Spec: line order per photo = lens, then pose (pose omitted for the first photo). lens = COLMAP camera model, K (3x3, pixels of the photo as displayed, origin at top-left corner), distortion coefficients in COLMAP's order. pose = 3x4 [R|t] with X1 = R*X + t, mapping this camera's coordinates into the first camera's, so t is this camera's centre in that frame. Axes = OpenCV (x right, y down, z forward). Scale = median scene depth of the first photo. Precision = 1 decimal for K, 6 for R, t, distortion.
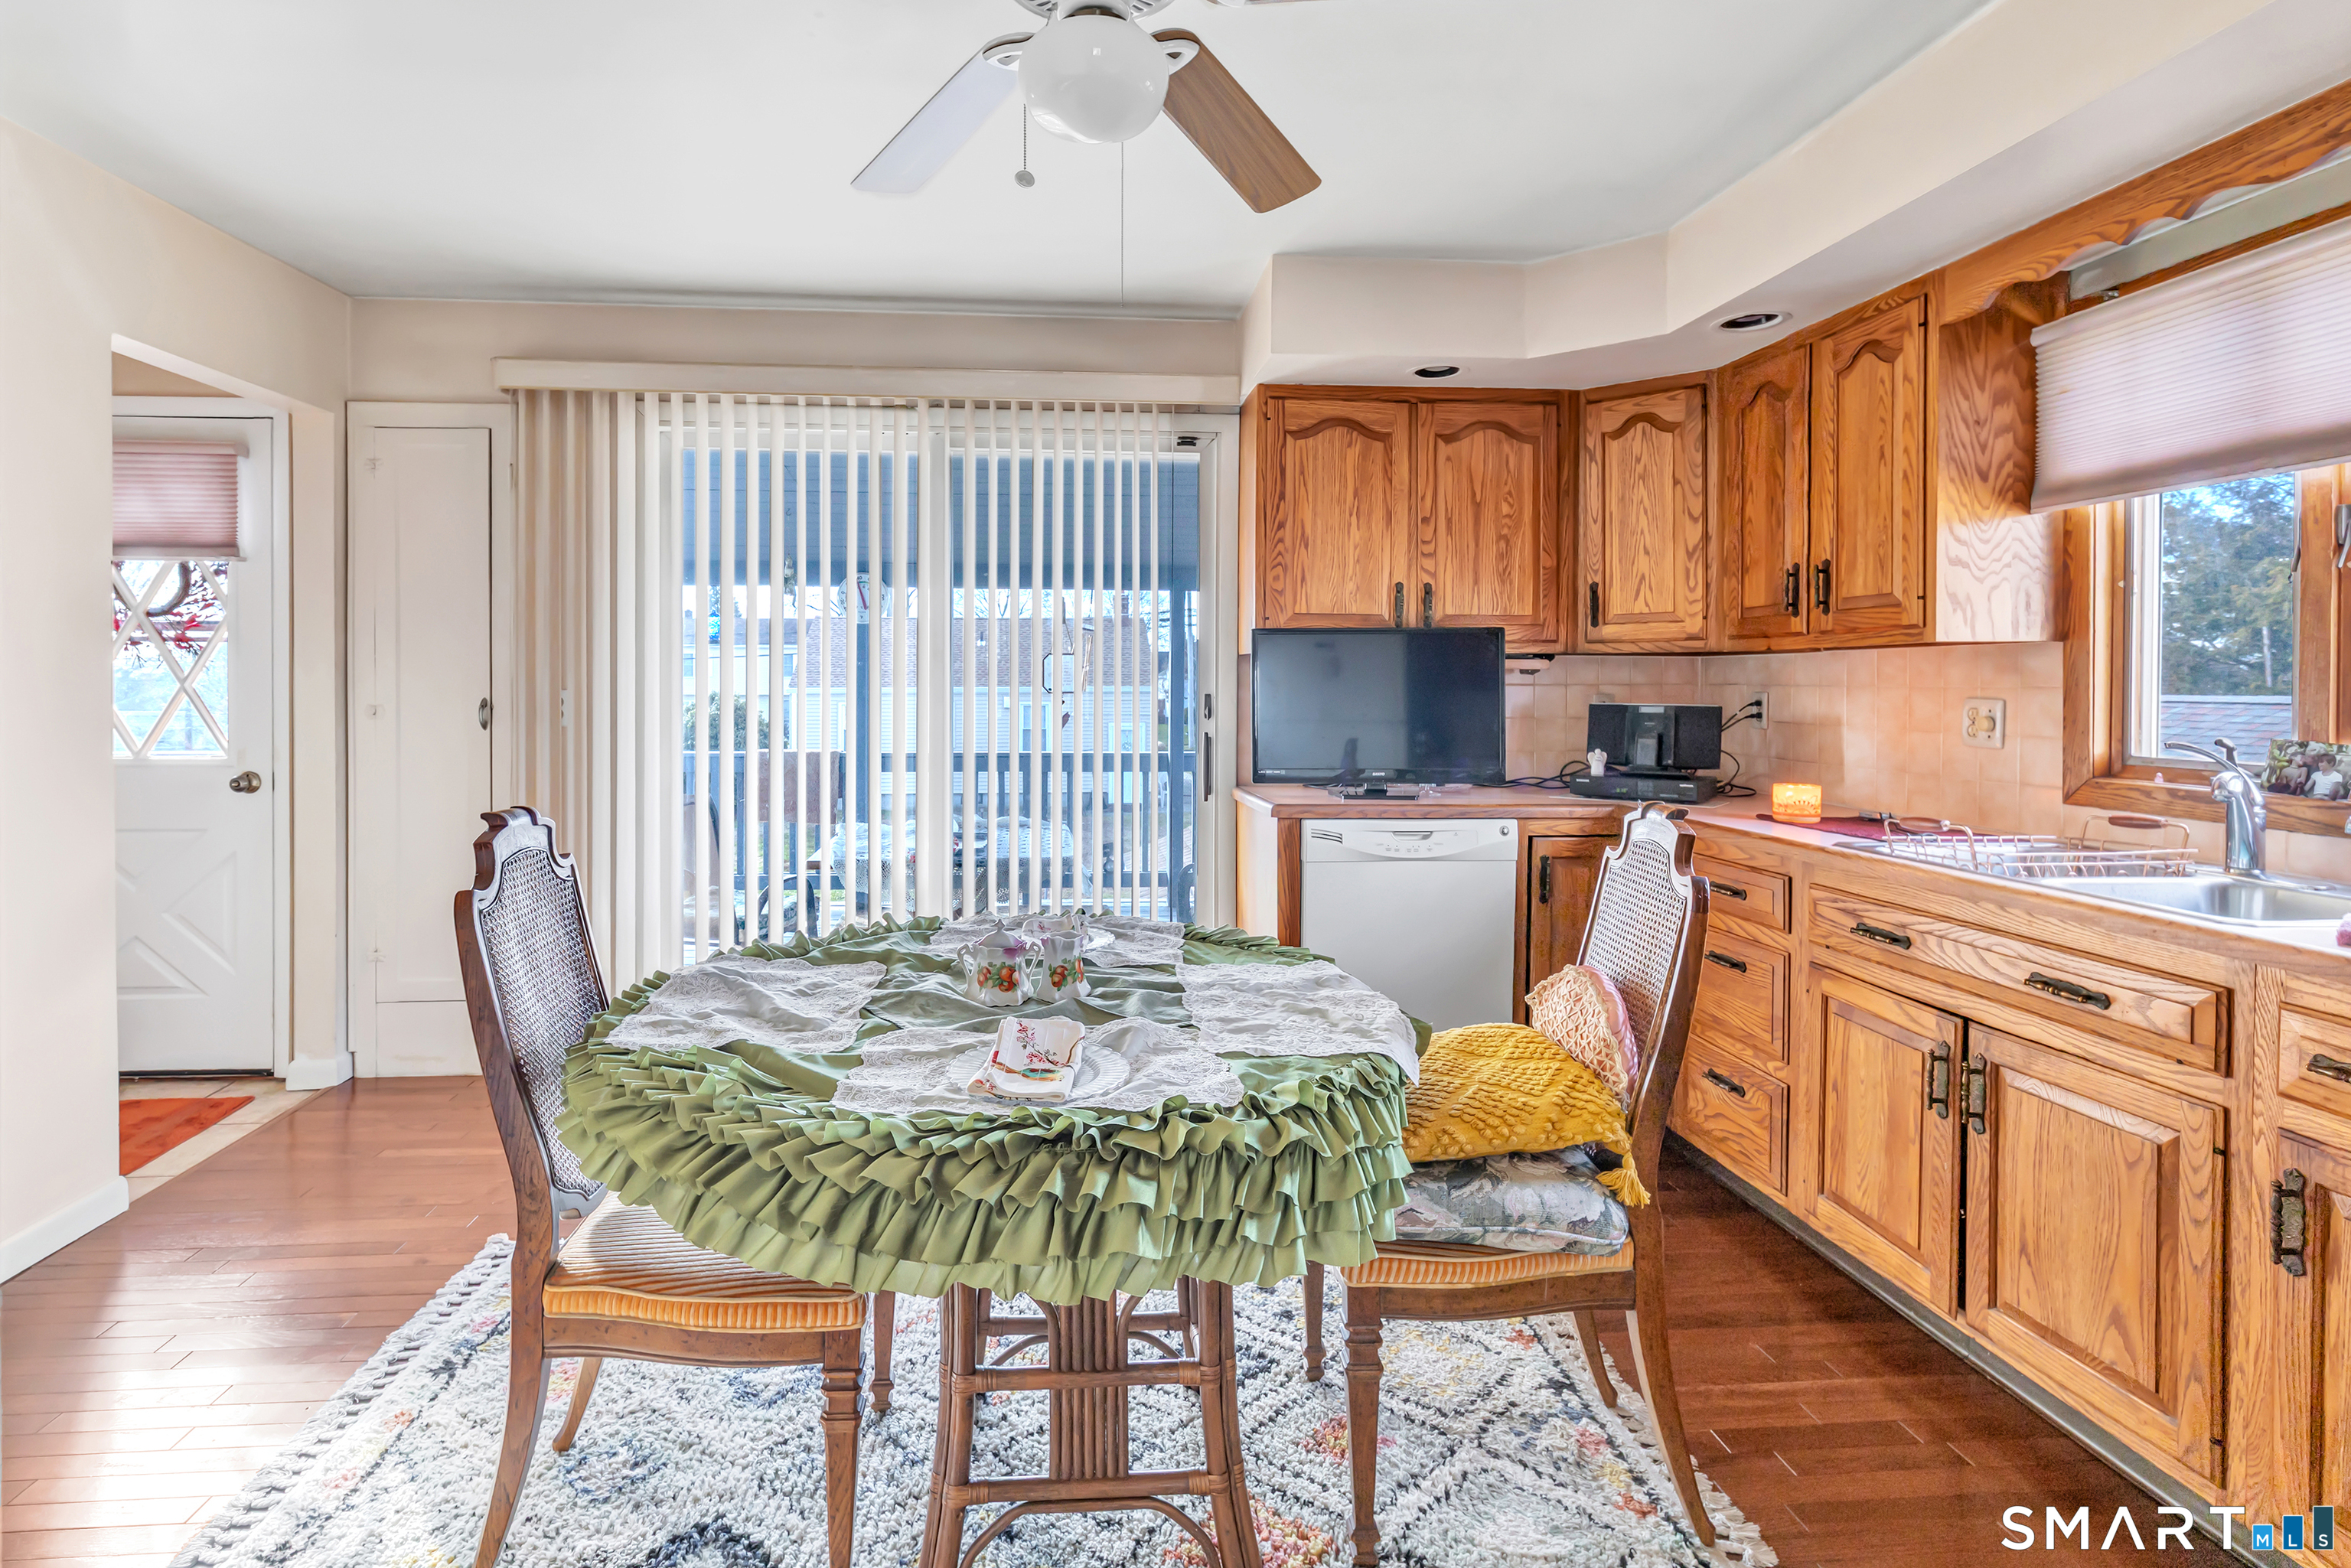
lens RADIAL K [[1092.8, 0, 1173.3], [0, 1092.8, 692.8], [0, 0, 1]] dist [0.000279, 0.000026]
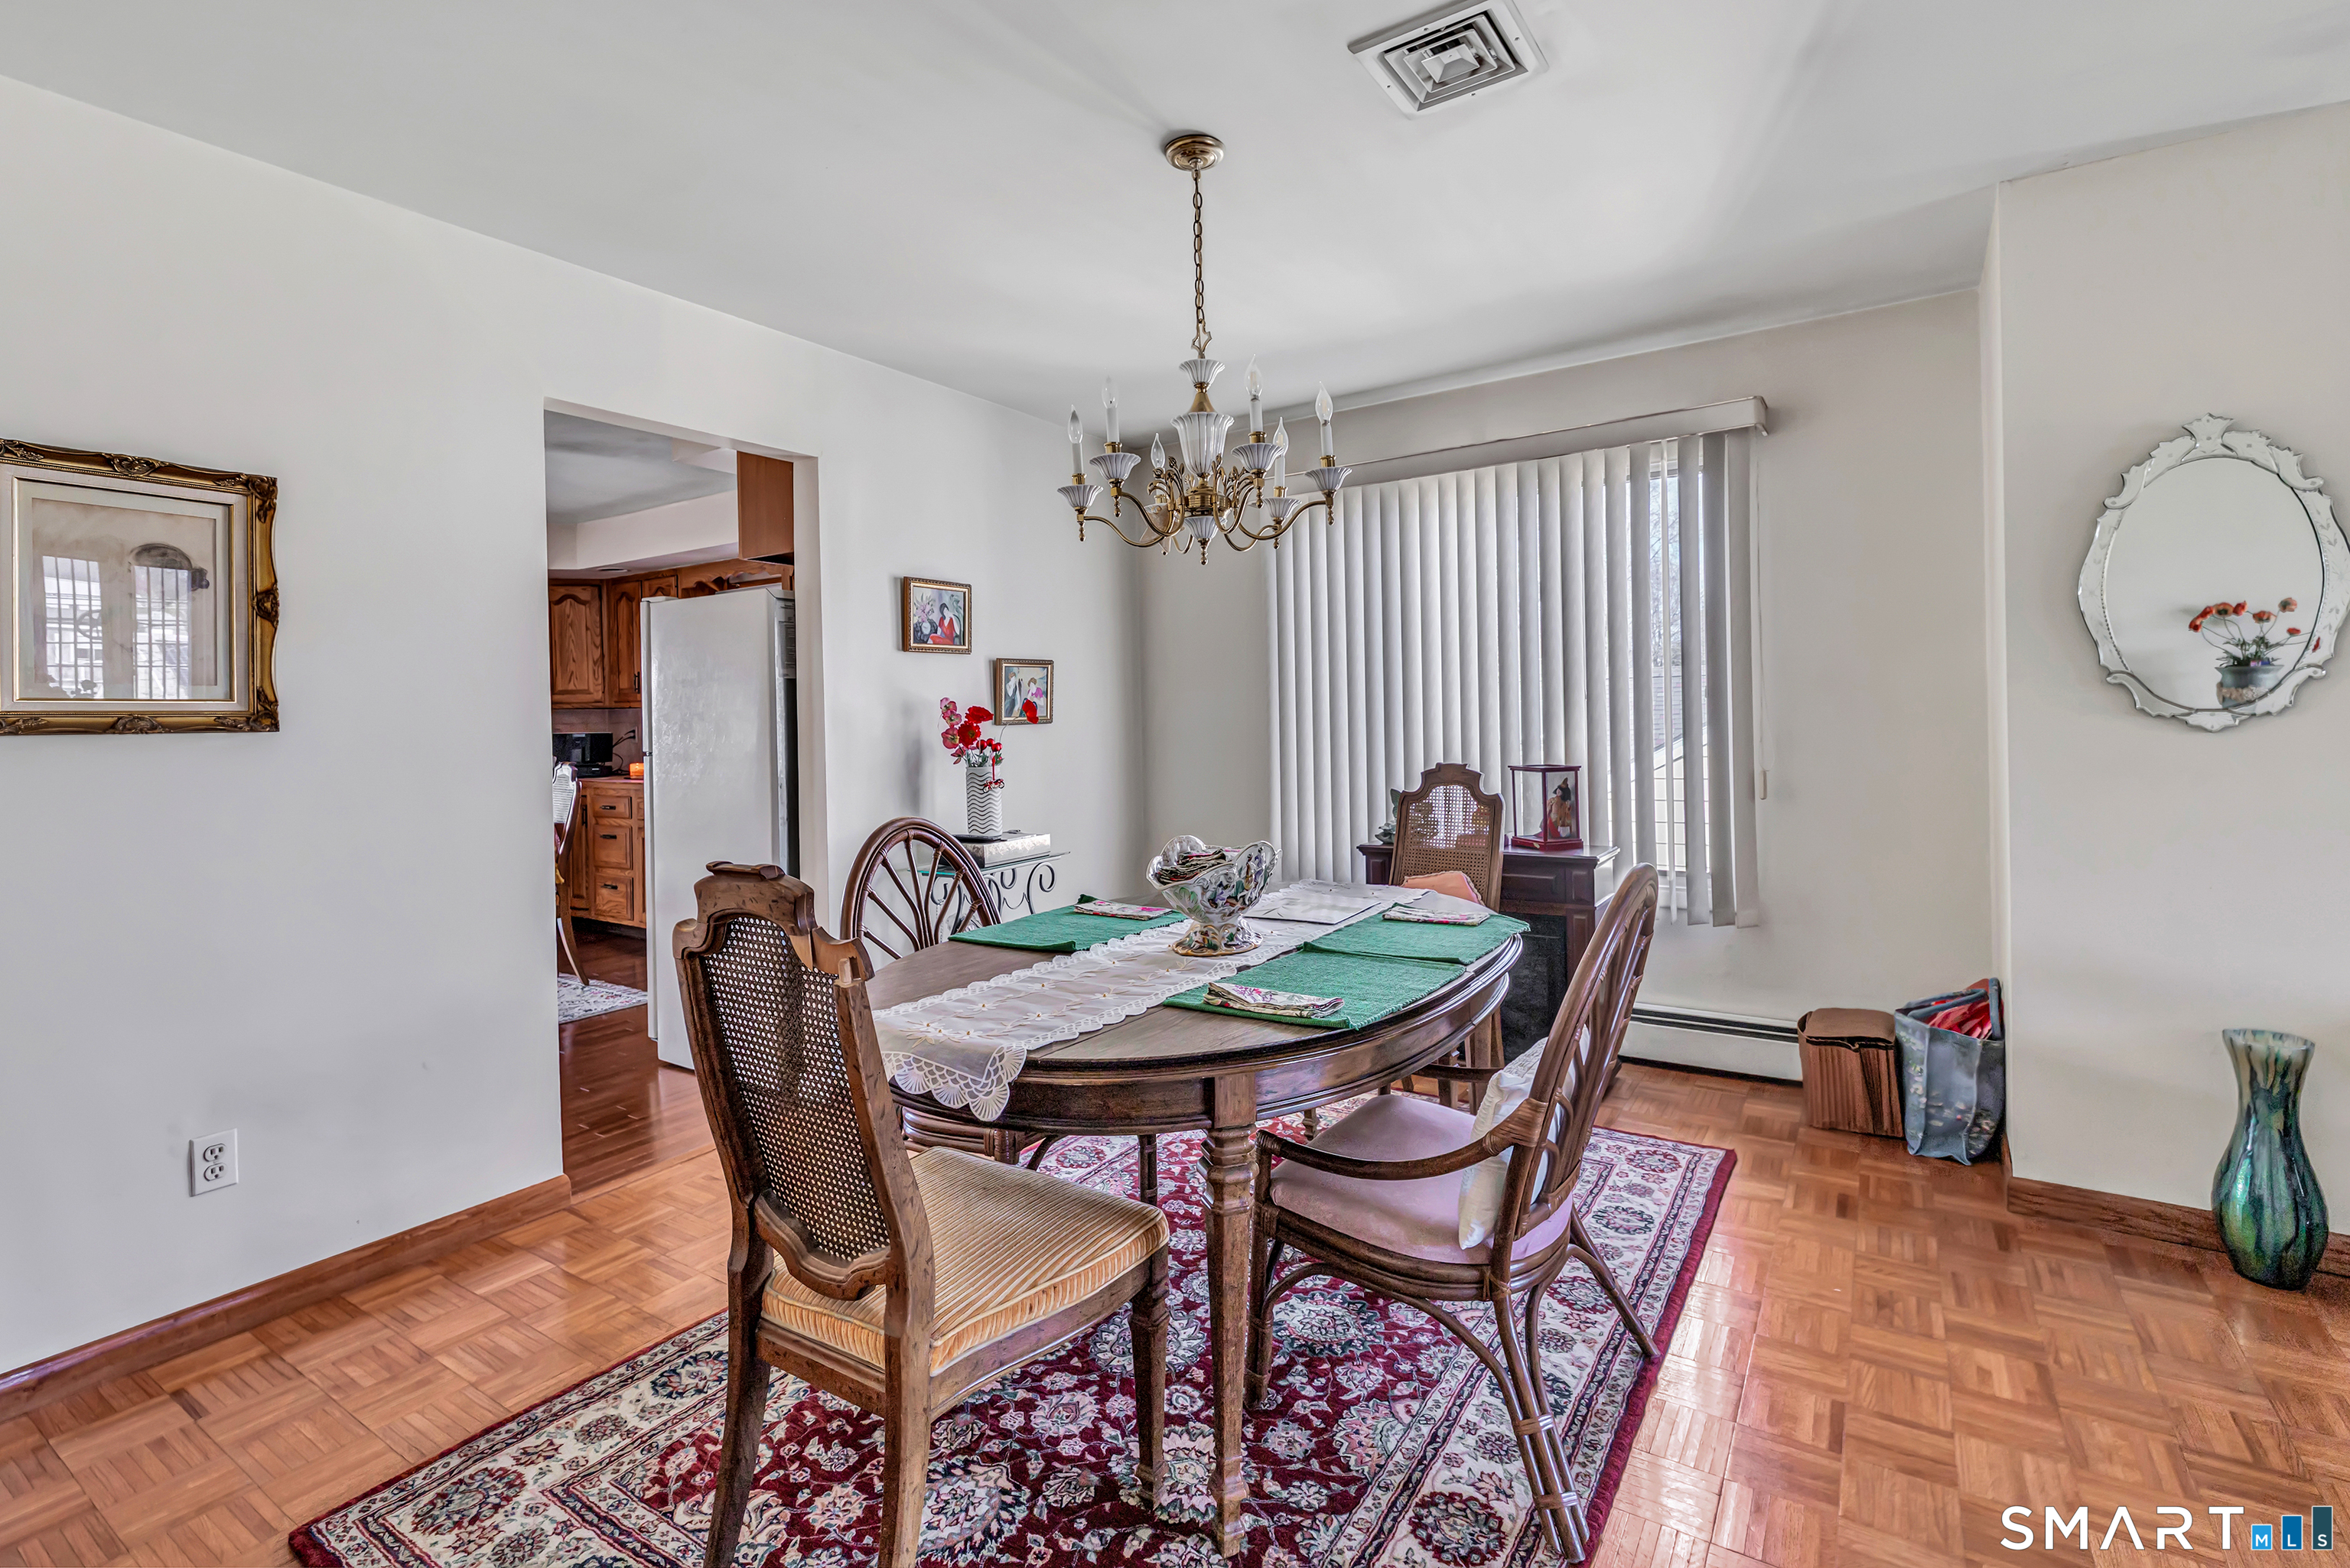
lens RADIAL K [[1092.3, 0, 1172.8], [0, 1092.3, 692.8], [0, 0, 1]] dist [0.000279, 0.000026]
pose [[0.641508, -0.004108, 0.767106, -0.444509], [0.031839, 0.999267, -0.021275, 0.013342], [-0.766456, 0.038072, 0.641168, -1.242113]]
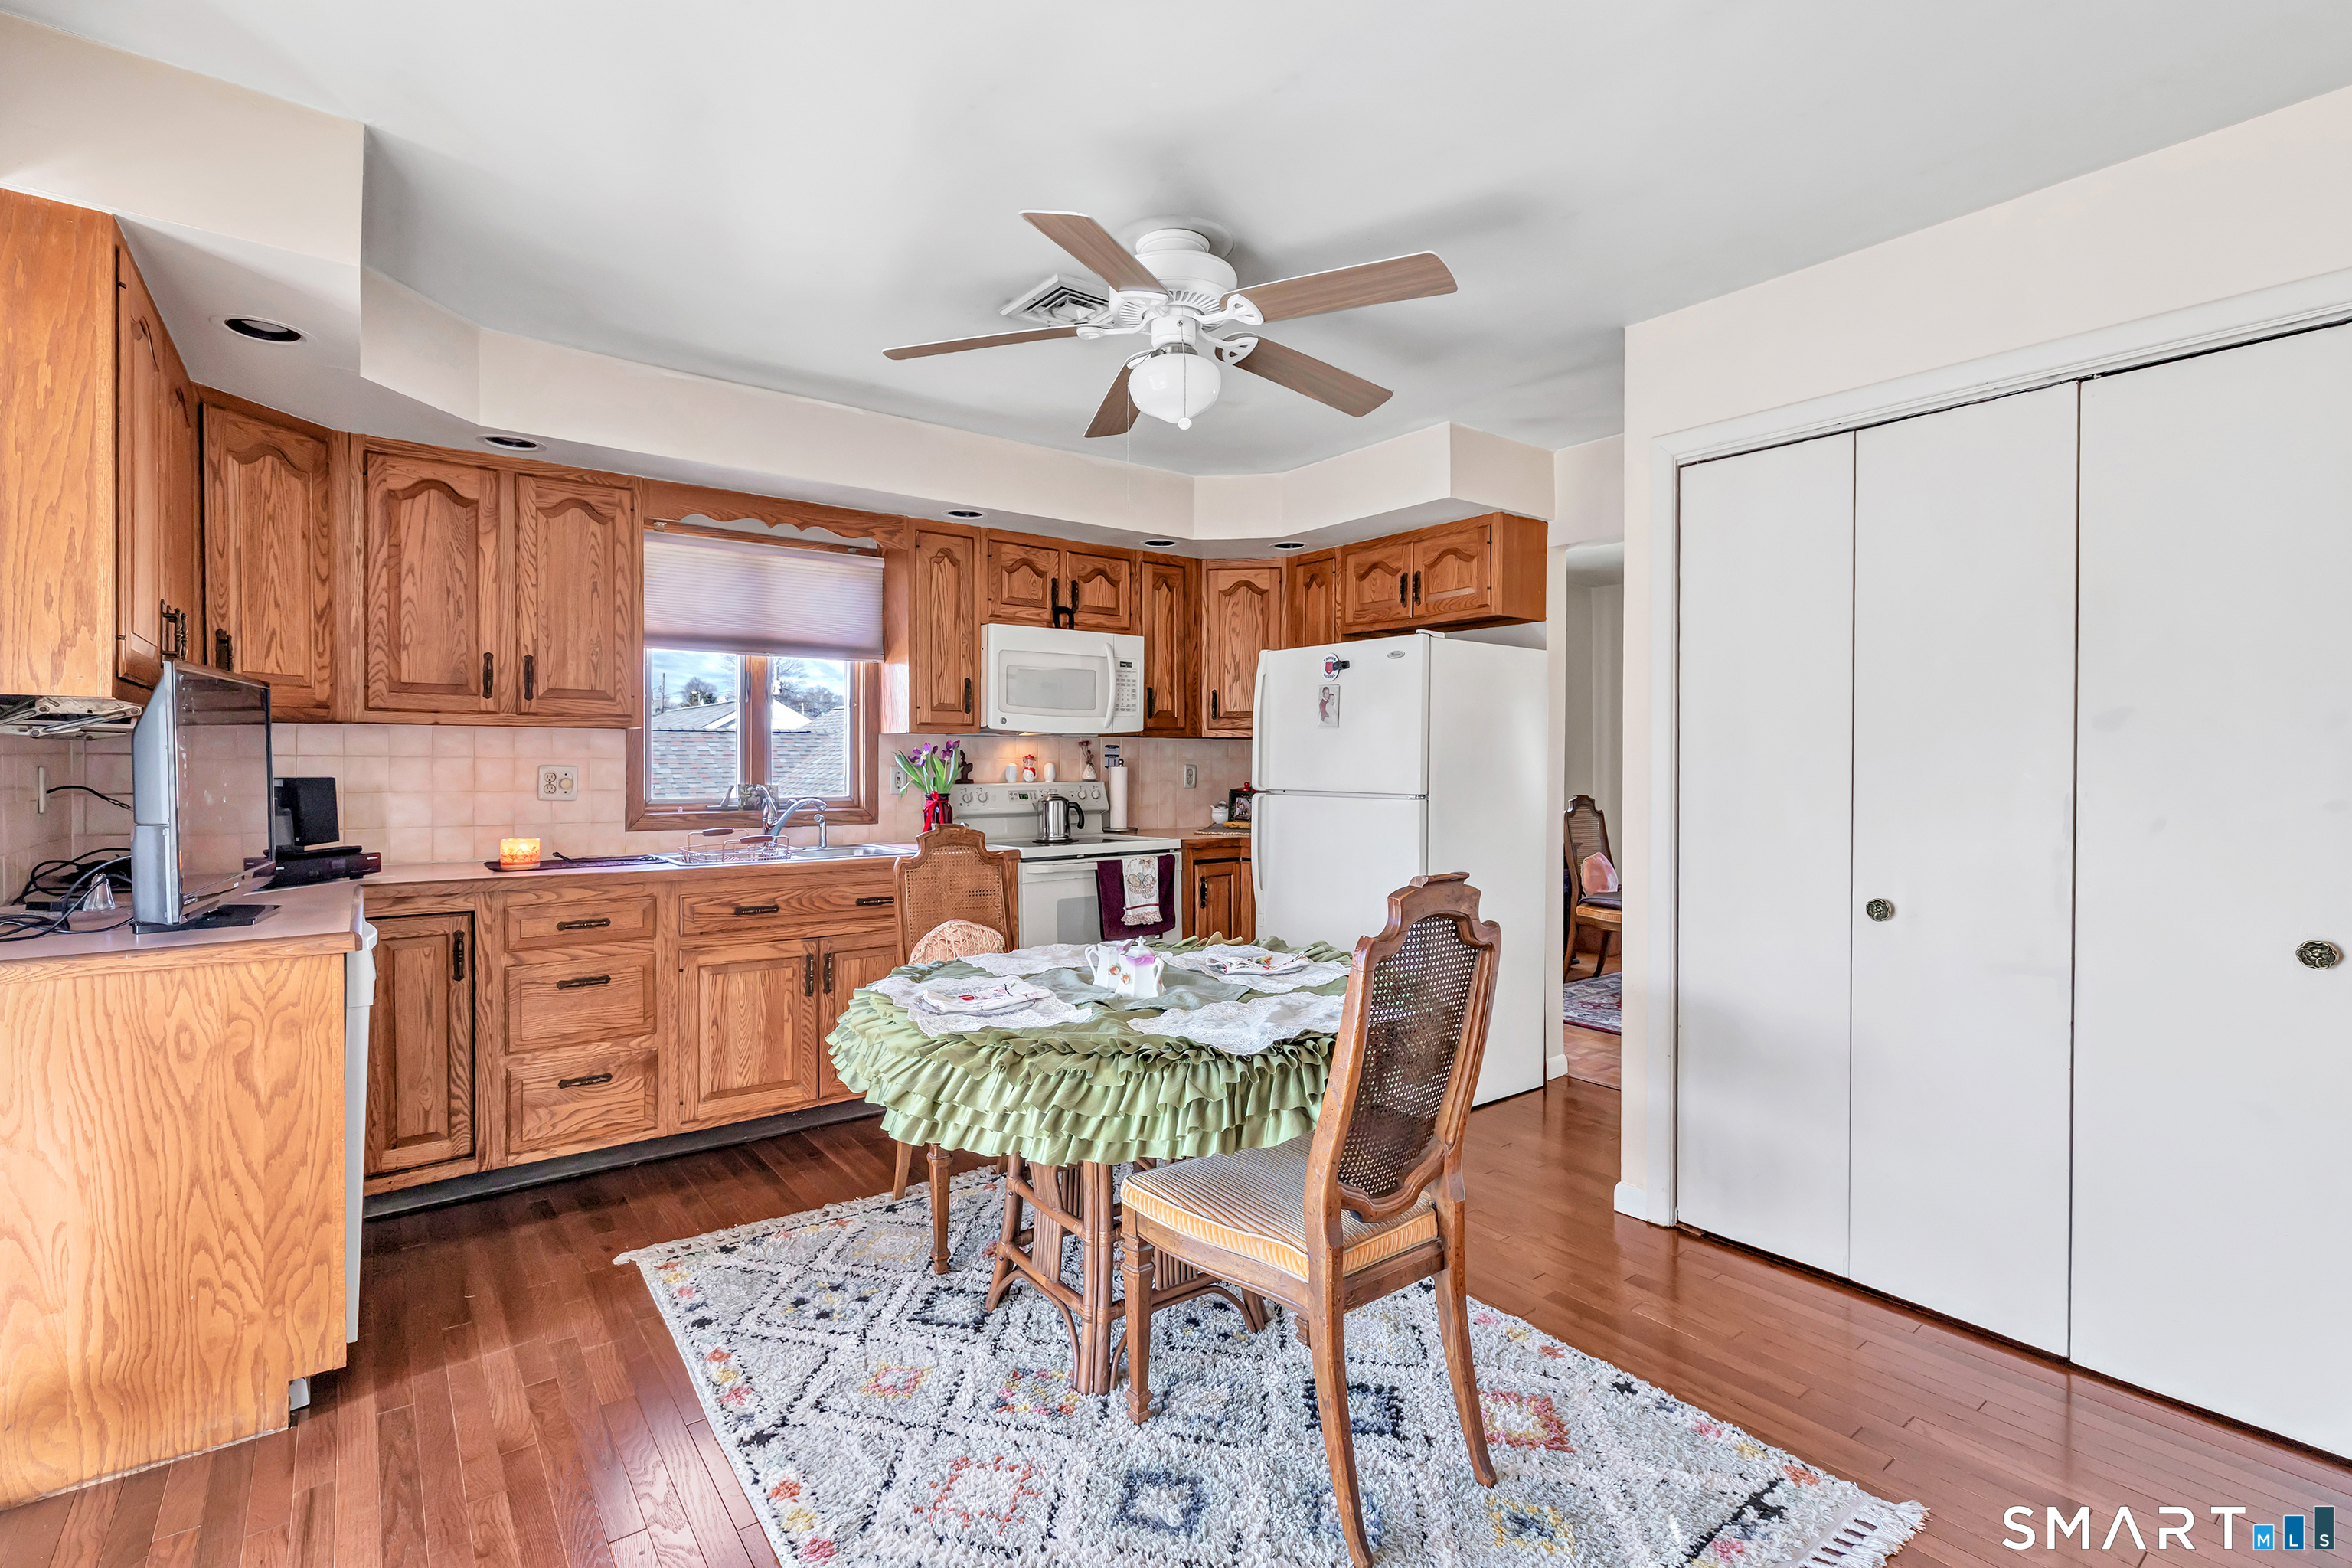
lens RADIAL K [[1065.9, 0, 1176.0], [0, 1065.9, 784.0], [0, 0, 1]] dist [-0.000114, -0.000009]
pose [[-0.519653, -0.020769, 0.854125, -0.700430], [0.006837, 0.999571, 0.028465, -0.004079], [-0.854350, 0.020632, -0.519288, 0.851833]]
